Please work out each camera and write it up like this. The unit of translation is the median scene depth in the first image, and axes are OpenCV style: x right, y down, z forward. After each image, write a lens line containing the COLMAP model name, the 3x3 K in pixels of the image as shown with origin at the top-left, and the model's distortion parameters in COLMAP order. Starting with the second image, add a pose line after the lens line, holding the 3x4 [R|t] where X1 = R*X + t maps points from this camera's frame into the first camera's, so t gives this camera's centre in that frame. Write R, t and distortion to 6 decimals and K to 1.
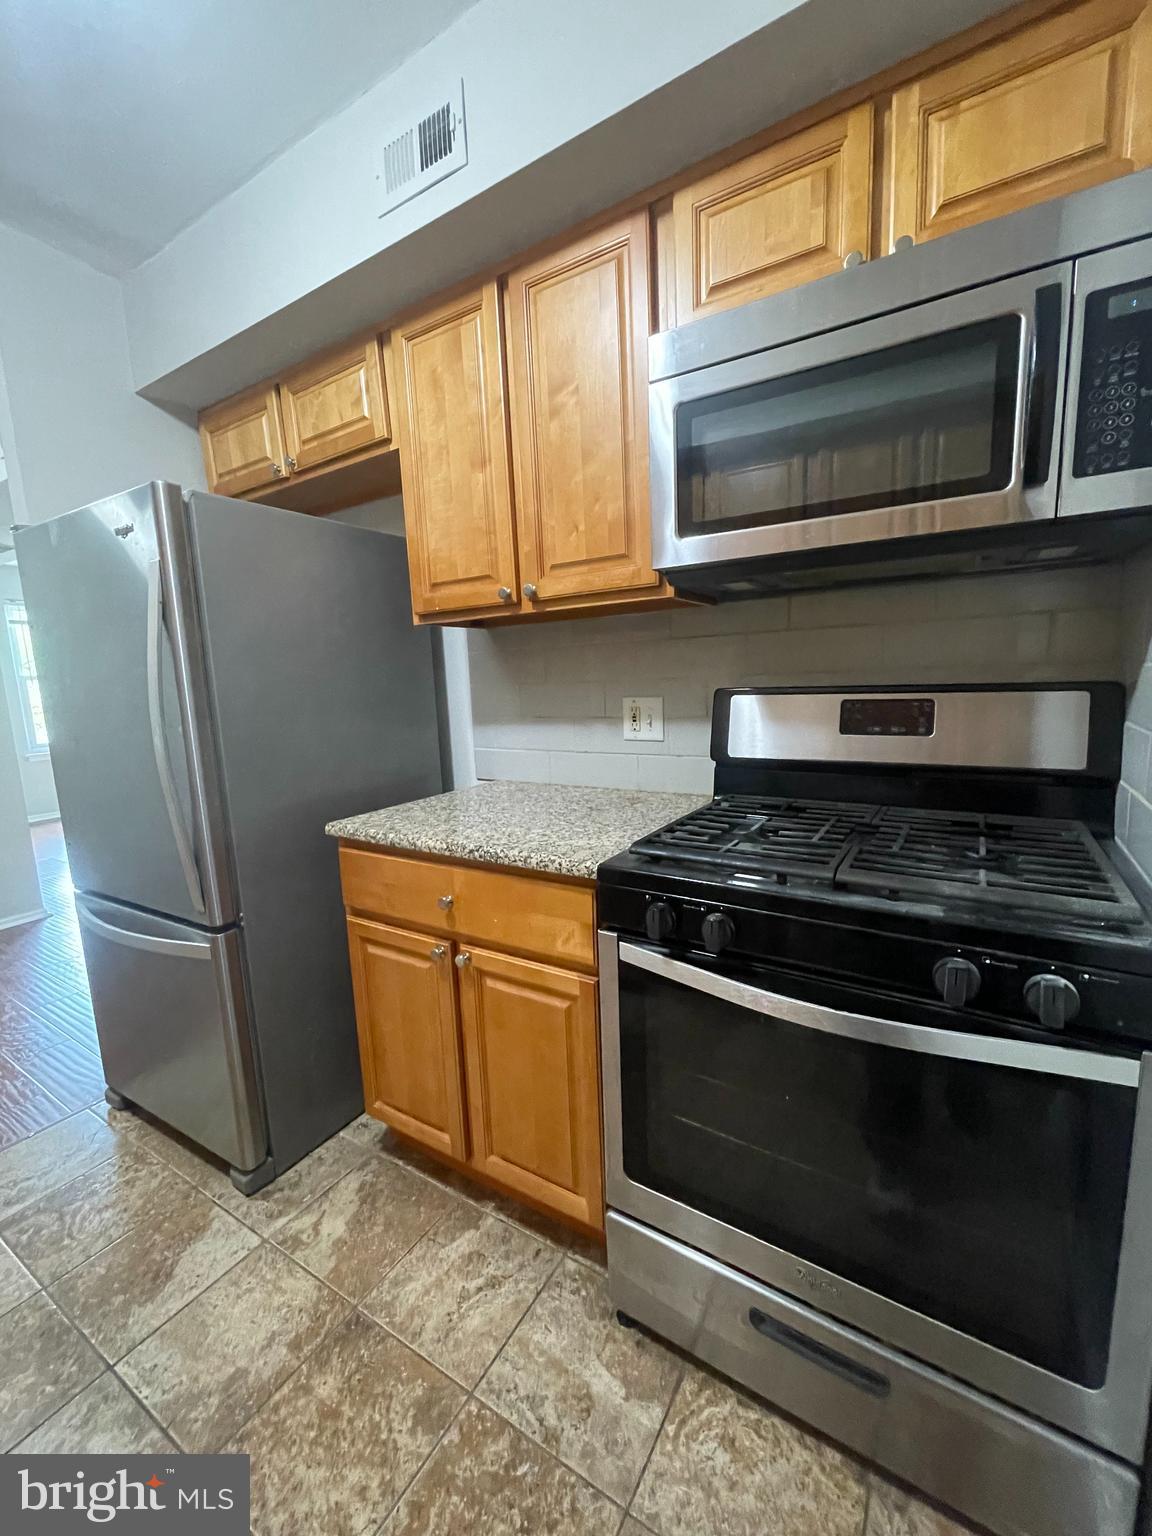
lens RADIAL K [[621.5, 0, 607.5], [0, 621.5, 763.2], [0, 0, 1]] dist [-0.001363, -0.003192]
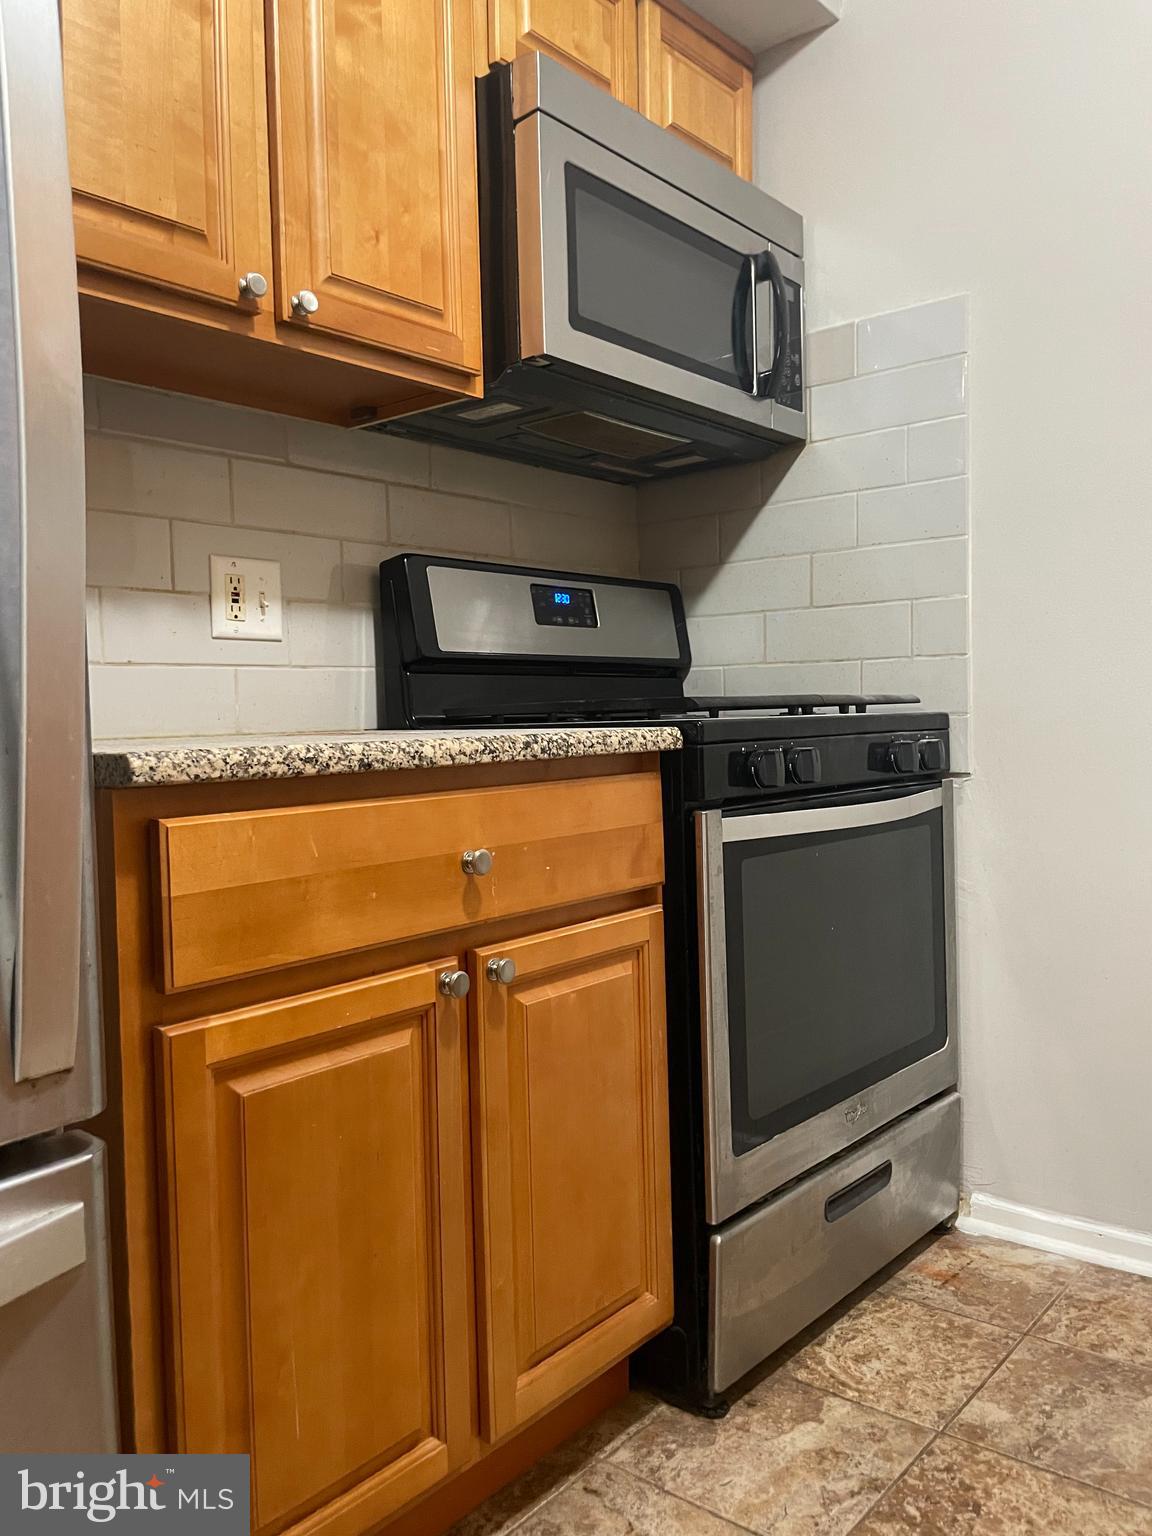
lens RADIAL K [[1171.6, 0, 533.9], [0, 1171.6, 756.4], [0, 0, 1]] dist [0.075703, -0.105379]
pose [[0.177003, -0.000244, 0.984210, -1.421494], [0.162221, 0.986330, -0.028929, 0.209855], [-0.970749, 0.164780, 0.174623, 0.931392]]
